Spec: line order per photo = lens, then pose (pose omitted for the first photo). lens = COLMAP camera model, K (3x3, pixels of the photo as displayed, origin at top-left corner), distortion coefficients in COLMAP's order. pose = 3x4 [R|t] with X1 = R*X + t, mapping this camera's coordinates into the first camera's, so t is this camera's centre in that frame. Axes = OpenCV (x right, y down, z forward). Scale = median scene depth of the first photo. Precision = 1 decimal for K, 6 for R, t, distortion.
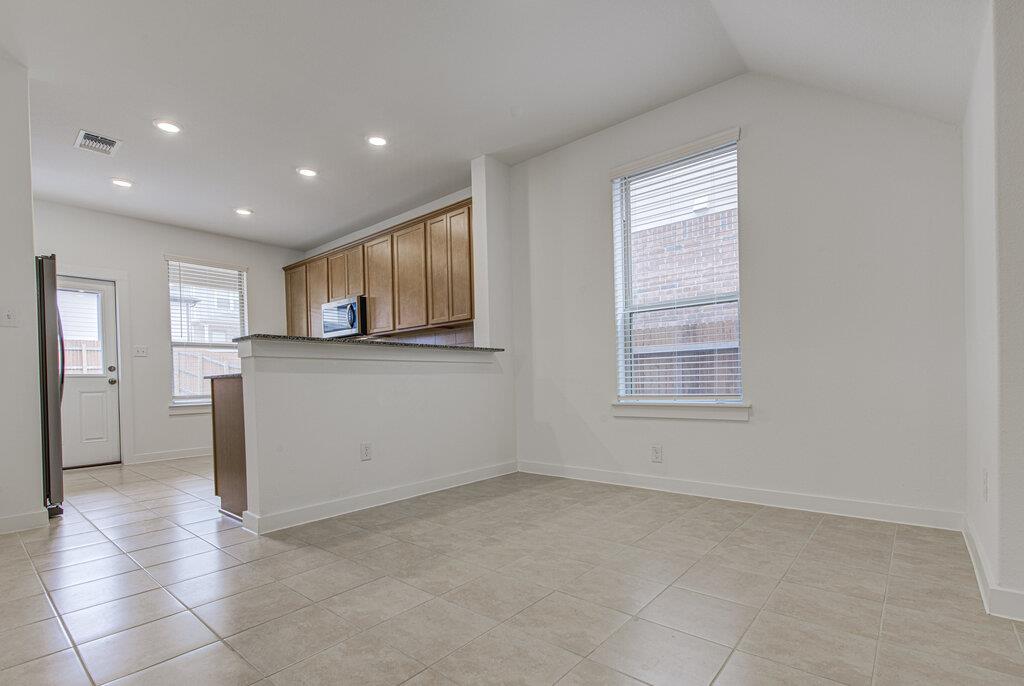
lens RADIAL K [[481.0, 0, 504.1], [0, 481.0, 390.4], [0, 0, 1]] dist [-0.004107, 0.000287]
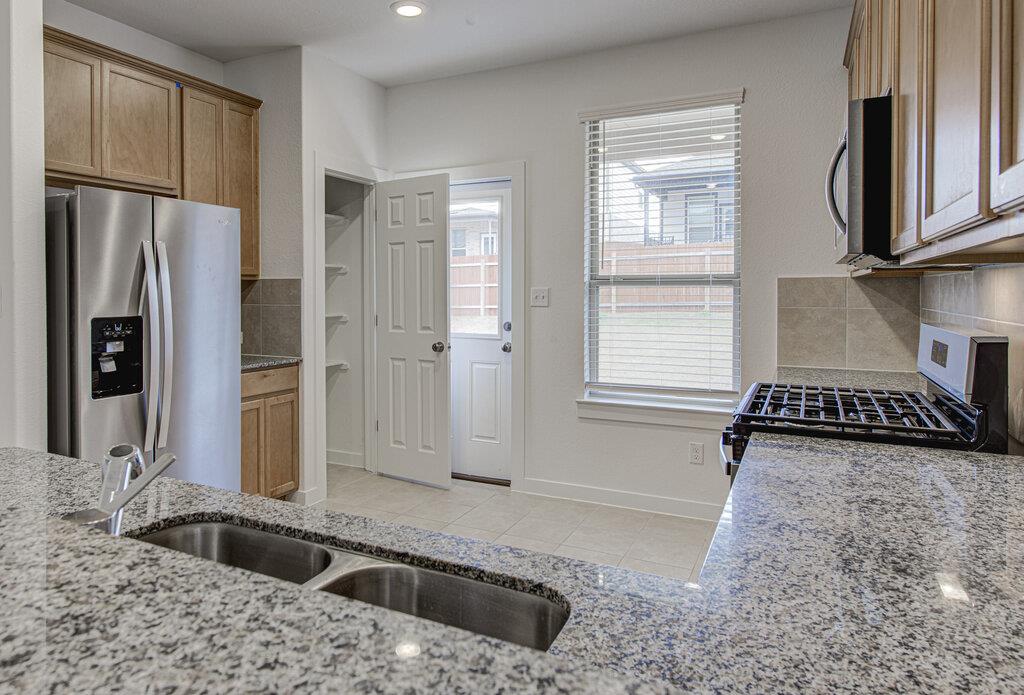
lens RADIAL K [[670.6, 0, 438.6], [0, 670.6, 307.1], [0, 0, 1]] dist [-0.006722, 0.001247]
pose [[0.209373, 0.044384, -0.976828, -0.015752], [-0.023904, 0.998903, 0.040264, -0.100308], [0.977544, 0.014920, 0.210205, 0.731784]]
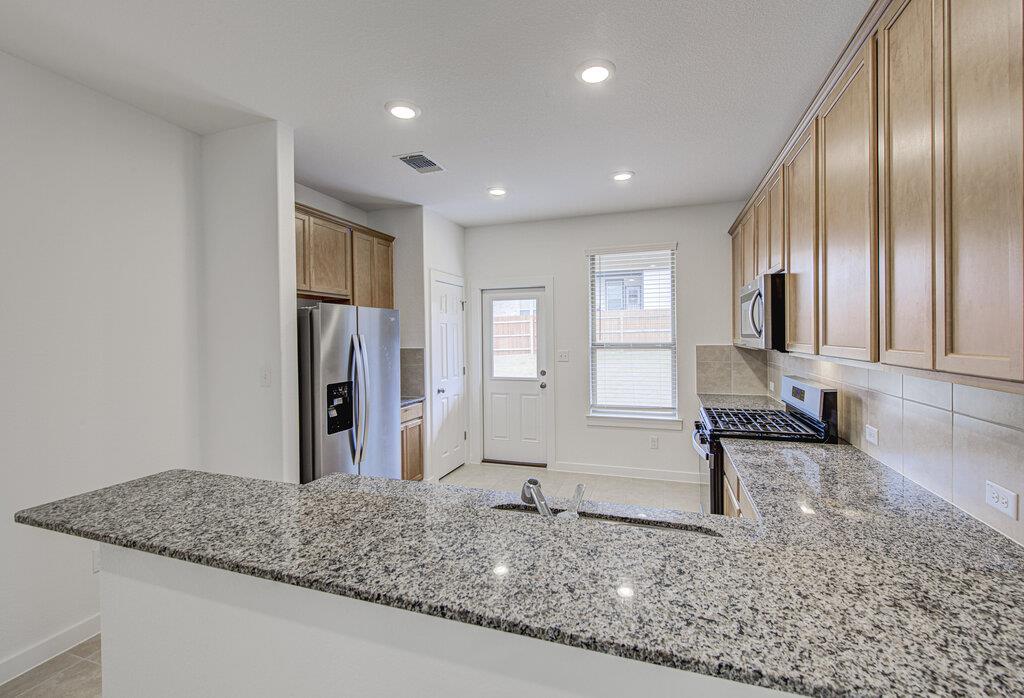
lens RADIAL K [[432.9, 0, 522.5], [0, 432.9, 341.5], [0, 0, 1]] dist [-0.002586, -0.000136]
pose [[0.387897, 0.031244, -0.921173, 0.010976], [-0.015207, 0.999506, 0.027498, -0.135680], [0.921577, 0.003342, 0.388181, 0.596705]]
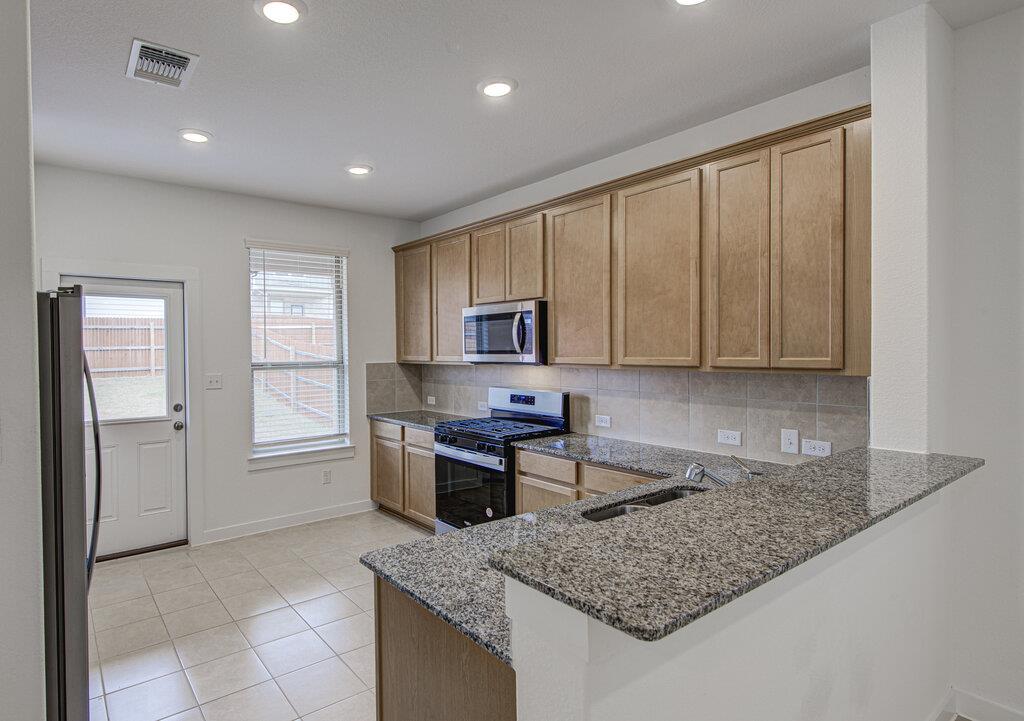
lens RADIAL K [[544.2, 0, 436.2], [0, 544.2, 359.9], [0, 0, 1]] dist [0.002997, -0.000191]
pose [[0.970972, 0.016439, -0.238627, -0.261886], [-0.015433, 0.999862, 0.006083, -0.124712], [0.238694, -0.002223, 0.971092, 0.316618]]
